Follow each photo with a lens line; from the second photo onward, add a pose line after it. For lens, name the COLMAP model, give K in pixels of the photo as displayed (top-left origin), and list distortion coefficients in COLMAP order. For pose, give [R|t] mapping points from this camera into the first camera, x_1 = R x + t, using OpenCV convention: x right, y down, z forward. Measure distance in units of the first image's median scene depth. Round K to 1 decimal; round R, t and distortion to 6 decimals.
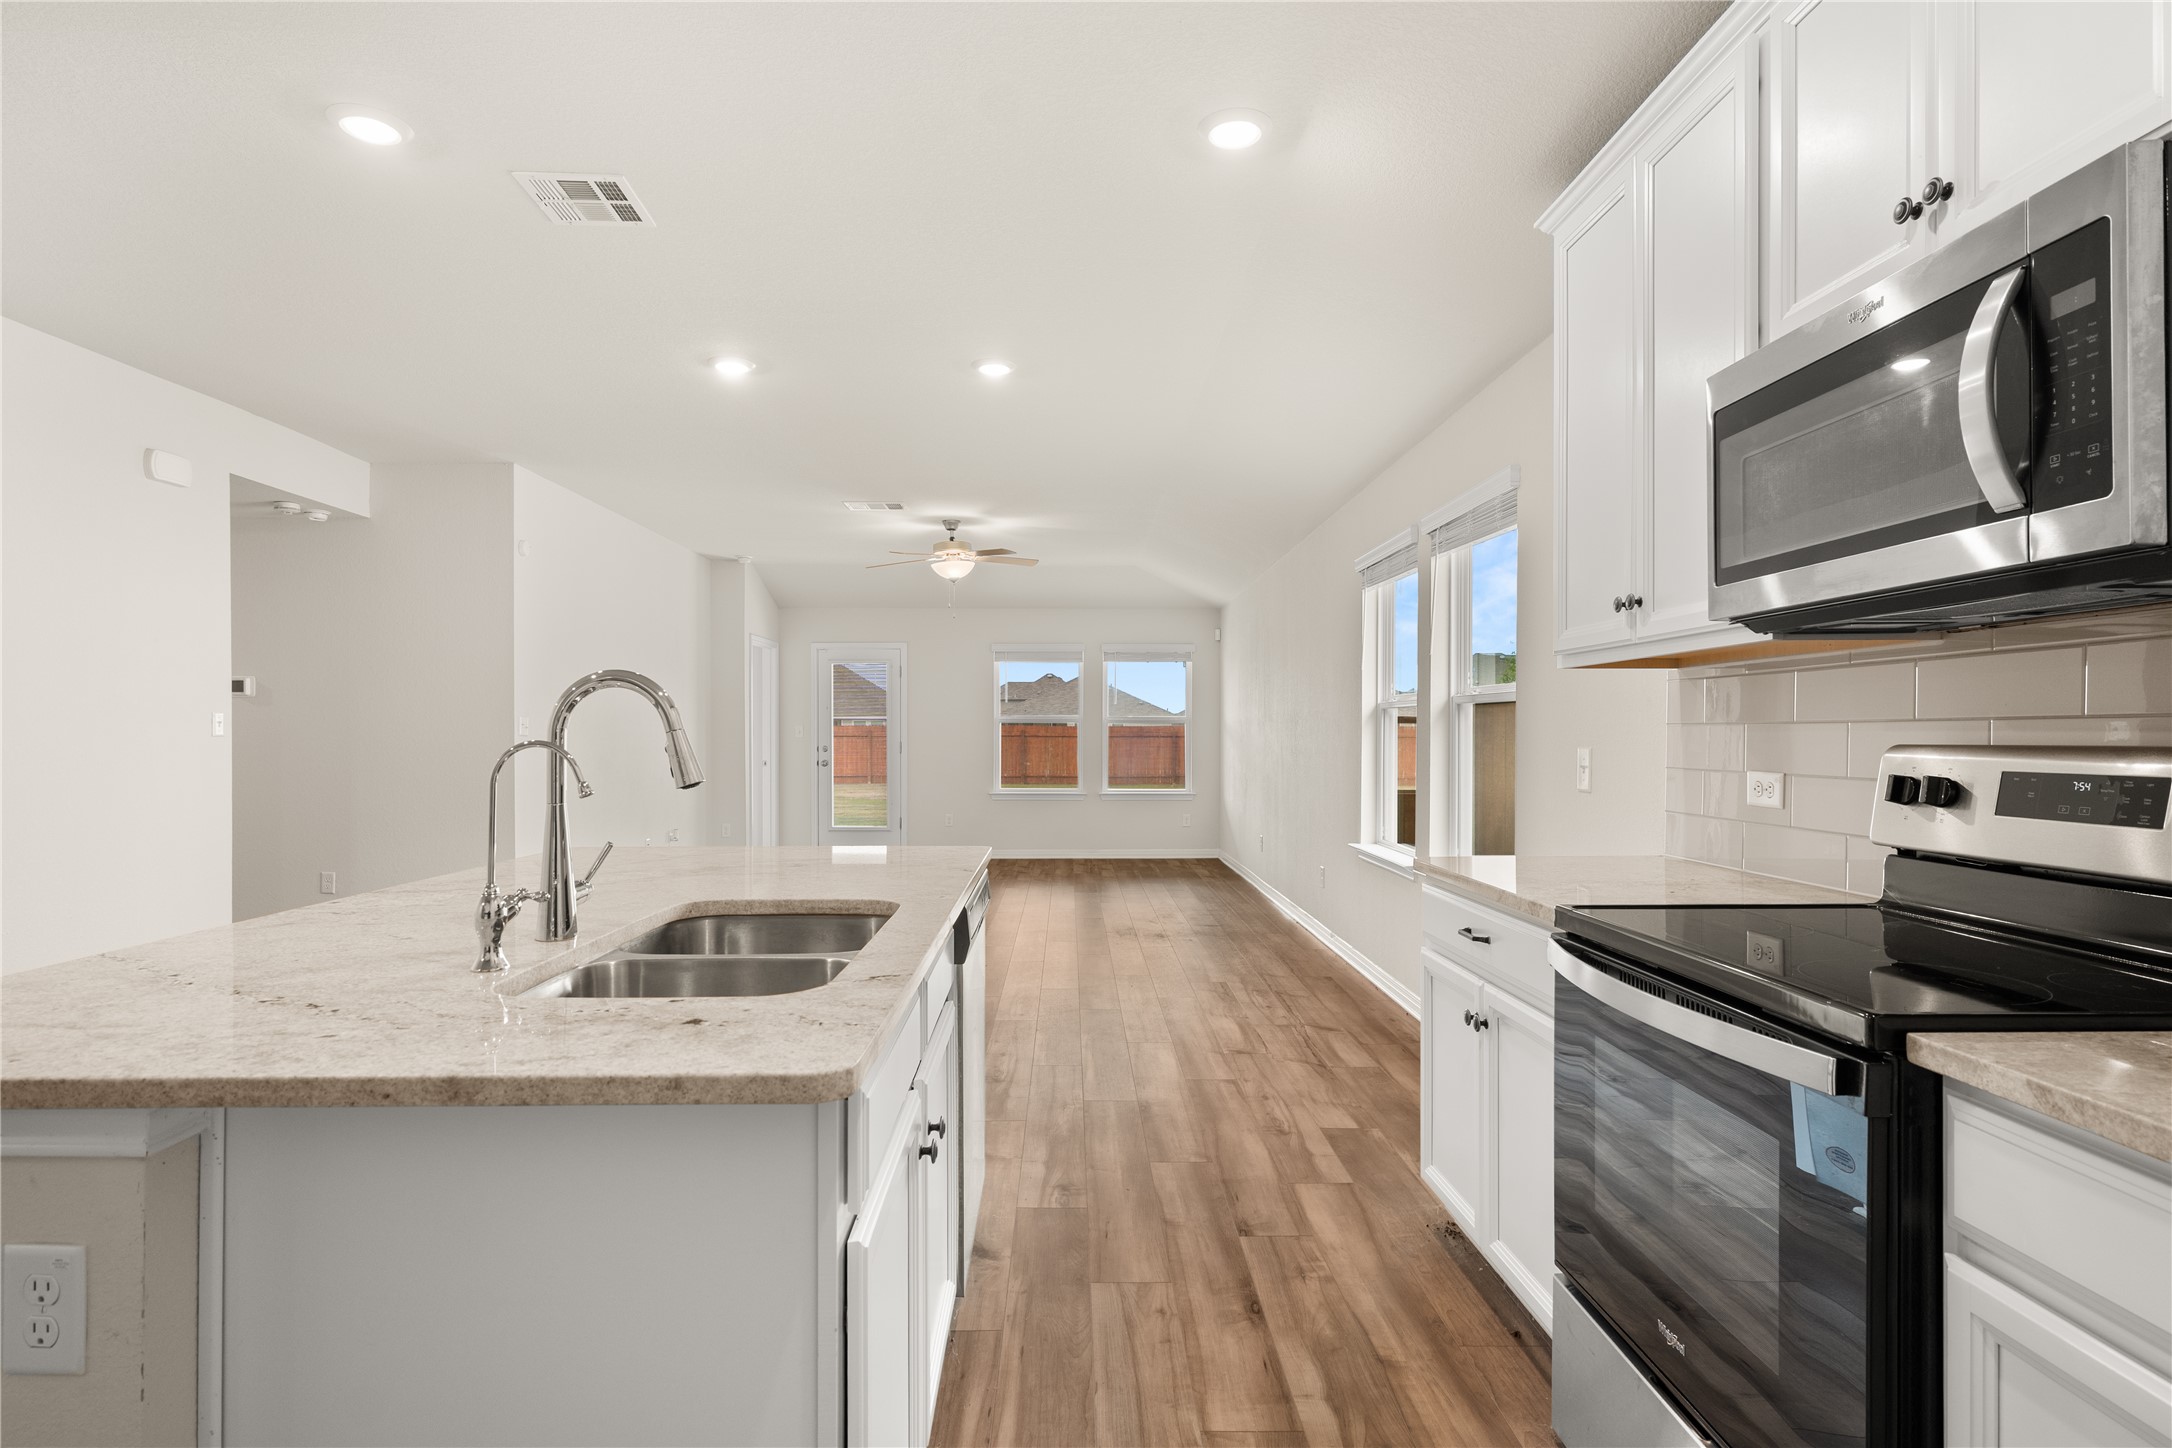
lens RADIAL K [[1122.7, 0, 1072.6], [0, 1122.7, 731.4], [0, 0, 1]] dist [-0.000384, 0.003675]
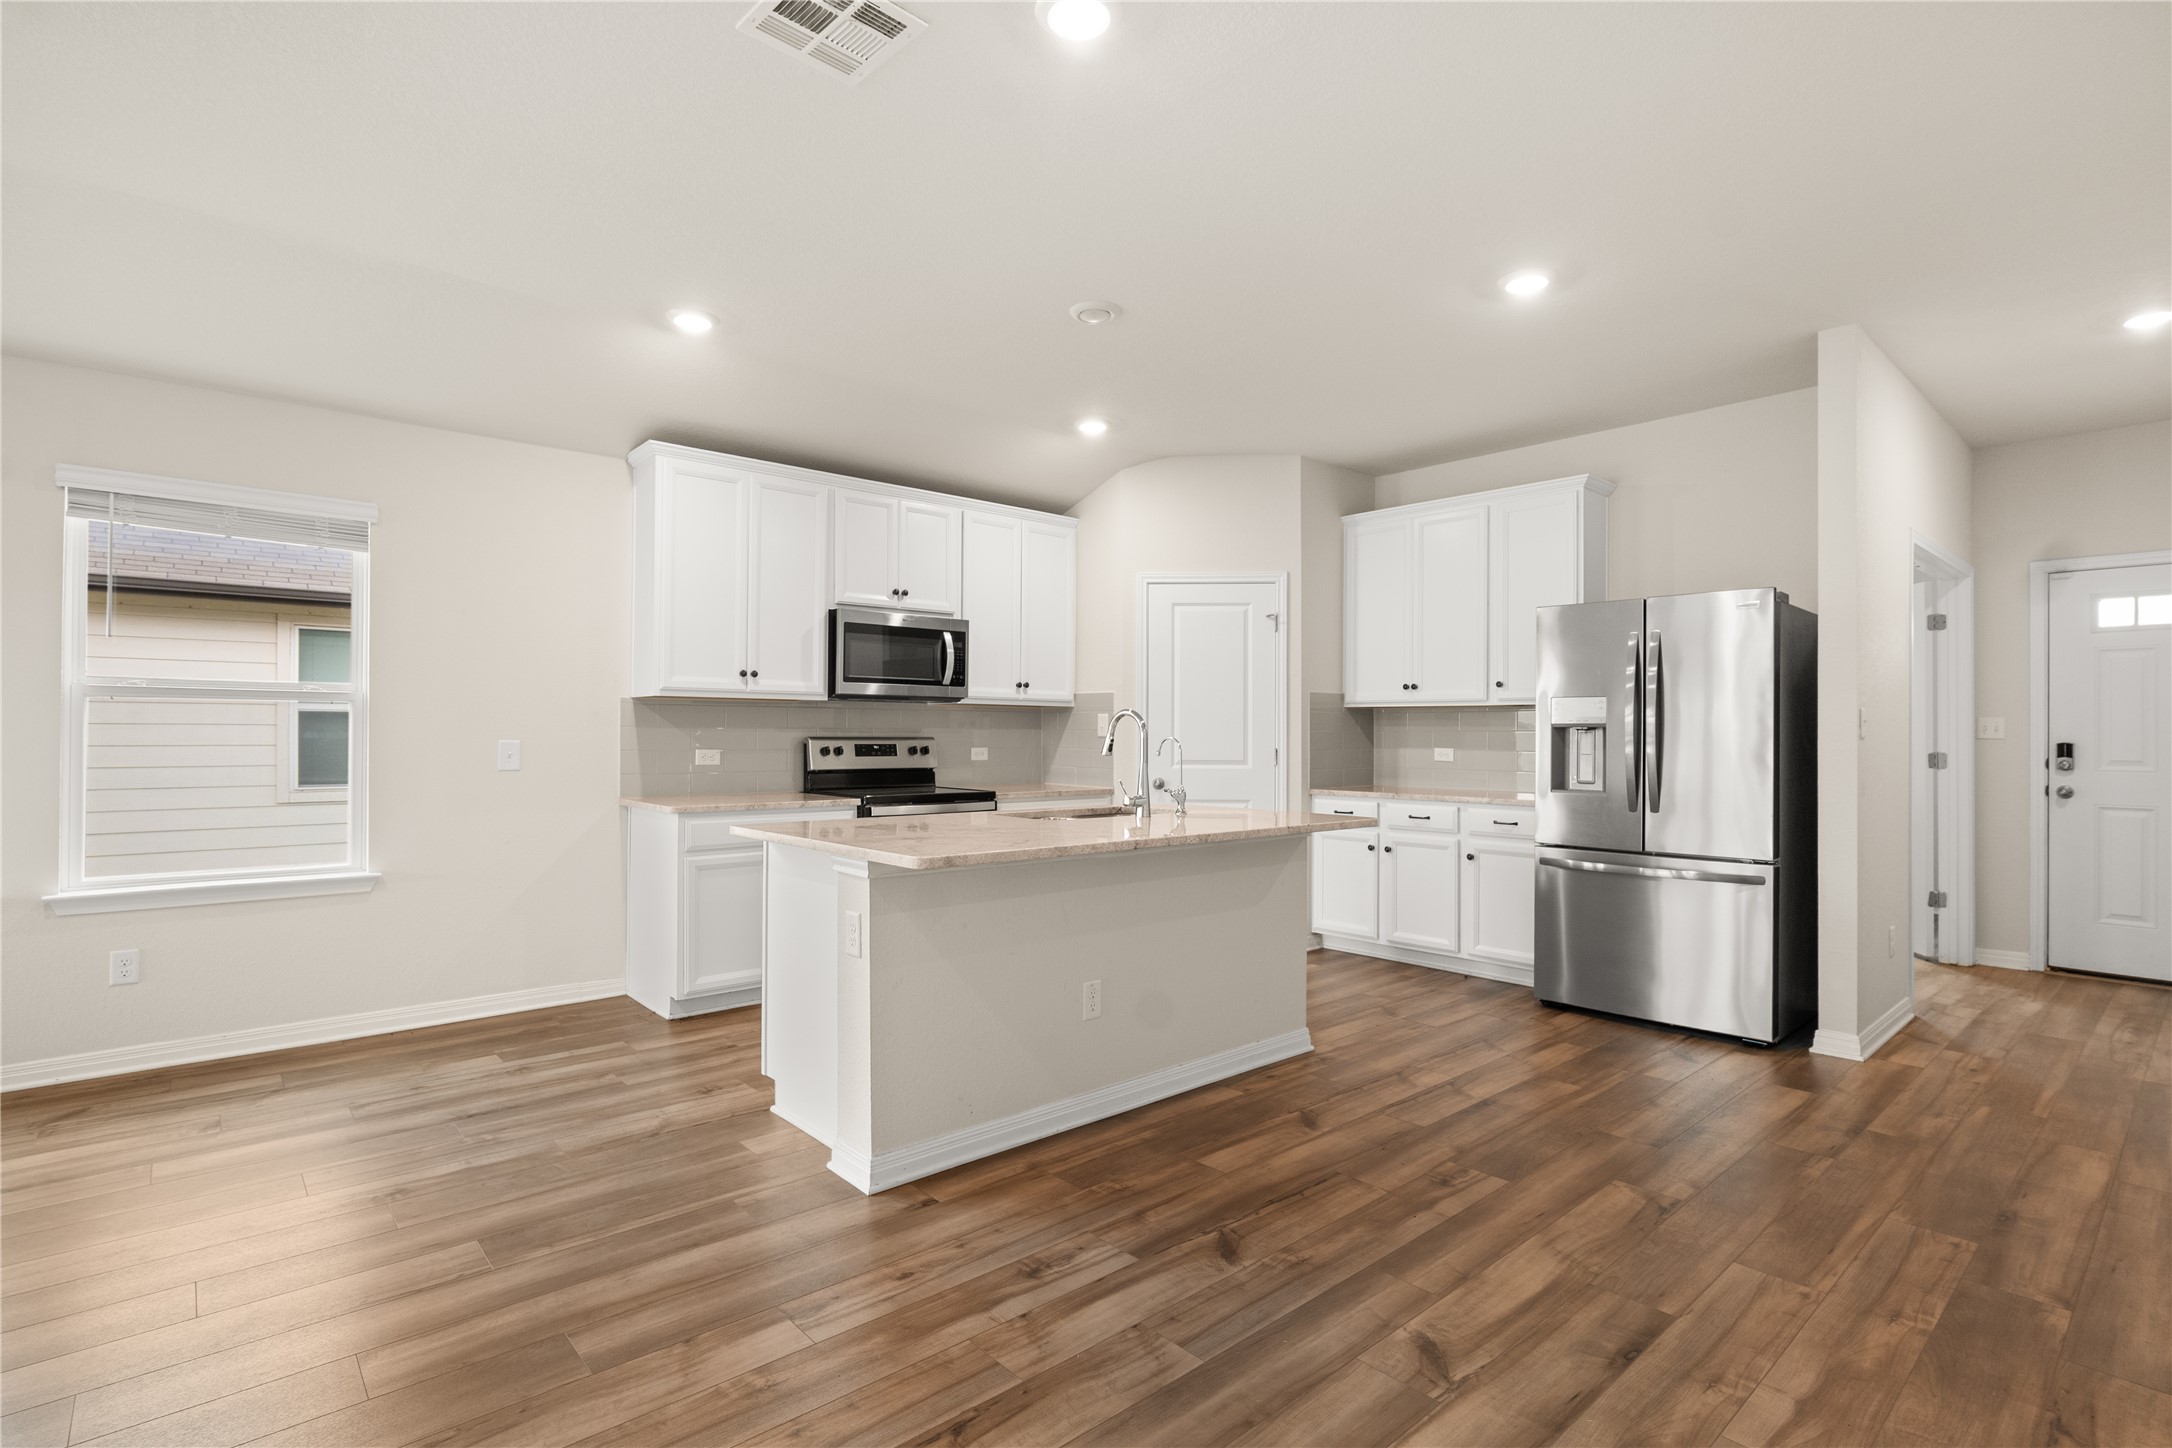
lens RADIAL K [[1036.6, 0, 1076.7], [0, 1036.6, 728.0], [0, 0, 1]] dist [-0.019217, 0.005060]
pose [[-0.657822, 0.002423, 0.753169, -0.810981], [-0.006074, 0.999945, -0.008523, 0.003448], [-0.753149, -0.010182, -0.657772, 1.021750]]
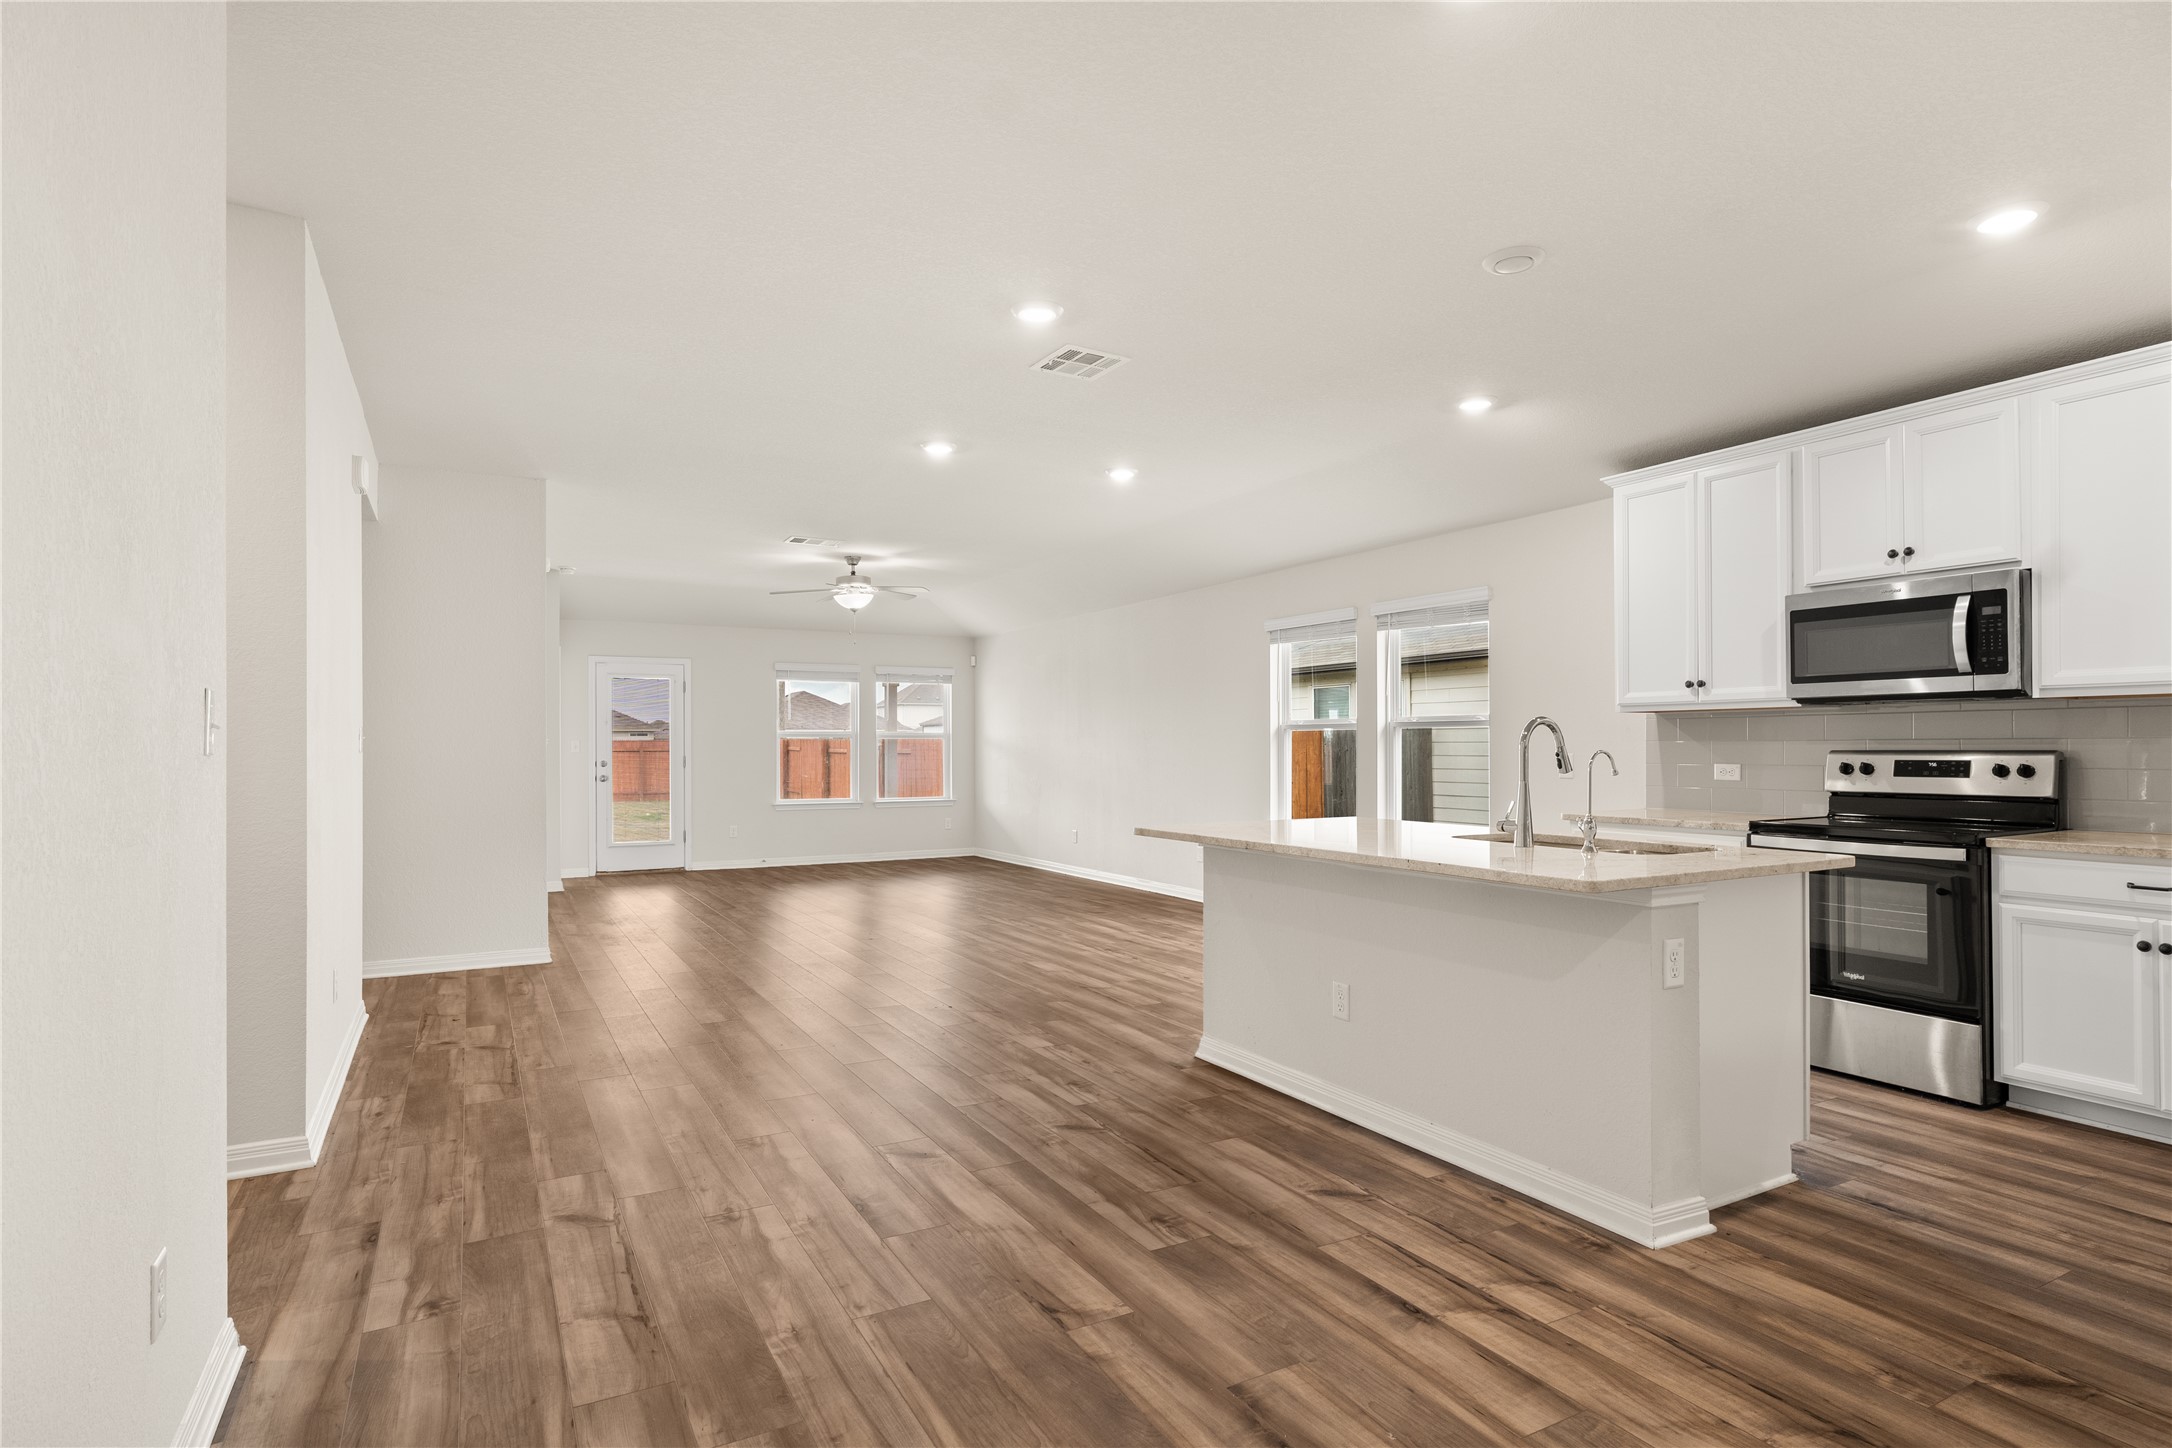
lens RADIAL K [[1122.7, 0, 1084.8], [0, 1122.7, 730.8], [0, 0, 1]] dist [-0.000384, 0.003675]
pose [[0.876255, 0.003597, 0.481835, -0.838354], [0.002435, 0.999926, -0.011892, -0.002518], [-0.481842, 0.011594, 0.876181, -0.160221]]
